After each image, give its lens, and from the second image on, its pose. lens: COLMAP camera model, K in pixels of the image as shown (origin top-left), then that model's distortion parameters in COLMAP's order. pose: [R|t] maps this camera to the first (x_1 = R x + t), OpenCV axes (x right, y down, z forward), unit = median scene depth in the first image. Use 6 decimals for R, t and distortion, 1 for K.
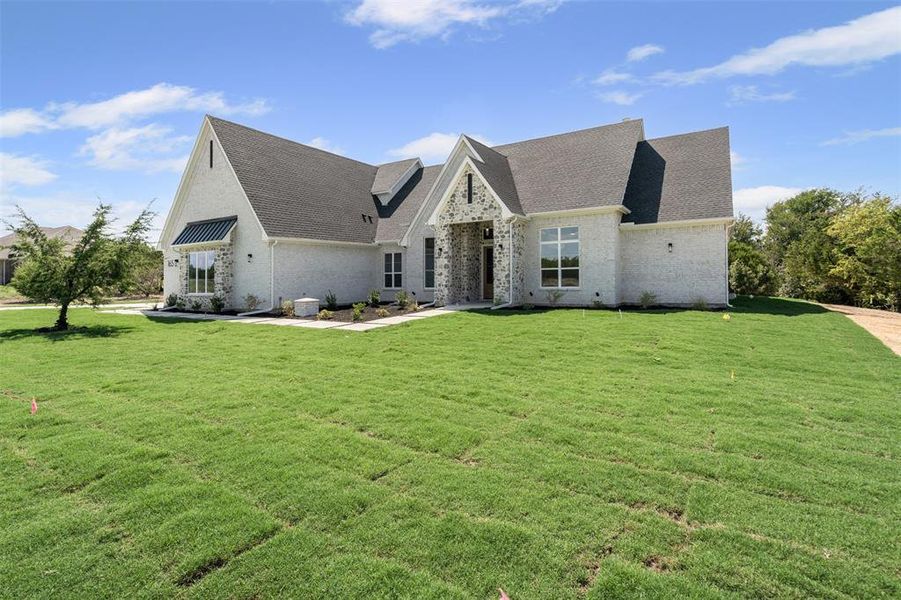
lens RADIAL K [[430.0, 0, 450.2], [0, 430.0, 296.1], [0, 0, 1]] dist [0.000048, 0.000148]
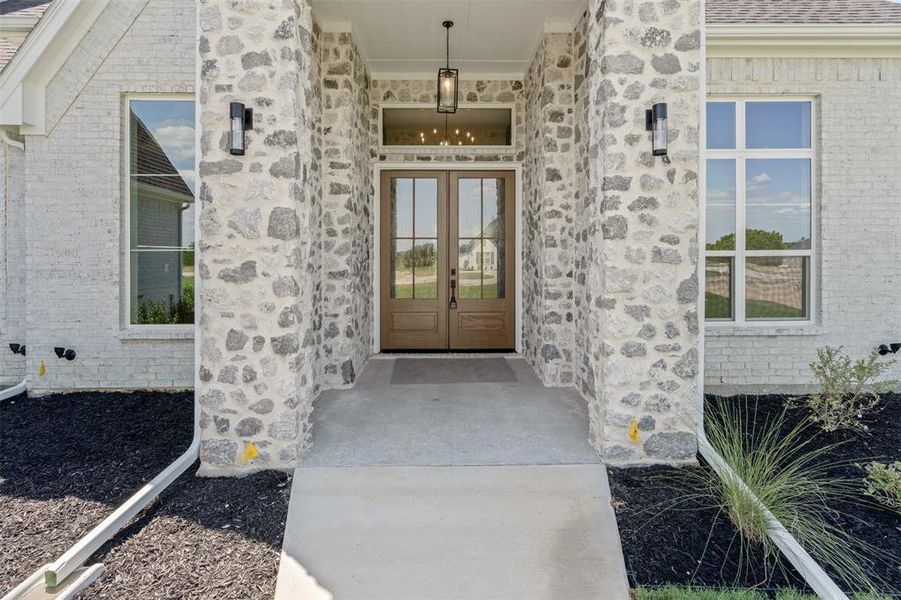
lens RADIAL K [[431.5, 0, 447.4], [0, 431.5, 272.0], [0, 0, 1]] dist [0.000618, 0.000136]
pose [[0.849680, -0.002186, 0.527294, -0.043869], [0.009460, 0.999894, -0.011099, -0.050725], [-0.527213, 0.014419, 0.849611, 0.857425]]
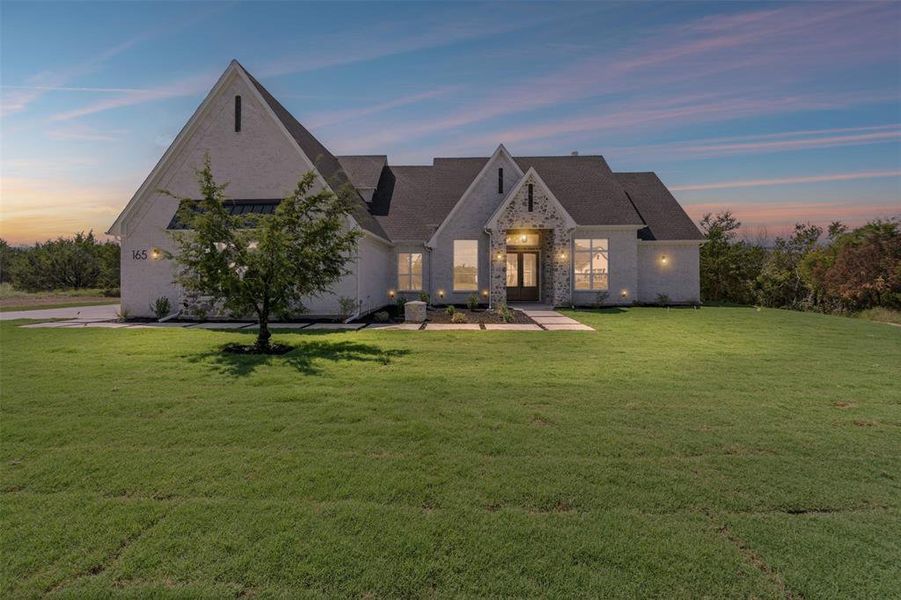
lens RADIAL K [[430.0, 0, 450.2], [0, 430.0, 296.1], [0, 0, 1]] dist [0.000048, 0.000148]
pose [[0.863116, -0.004402, 0.504986, -0.669156], [0.012332, 0.999848, -0.012362, 0.006719], [-0.504854, 0.016897, 0.863039, 0.175229]]
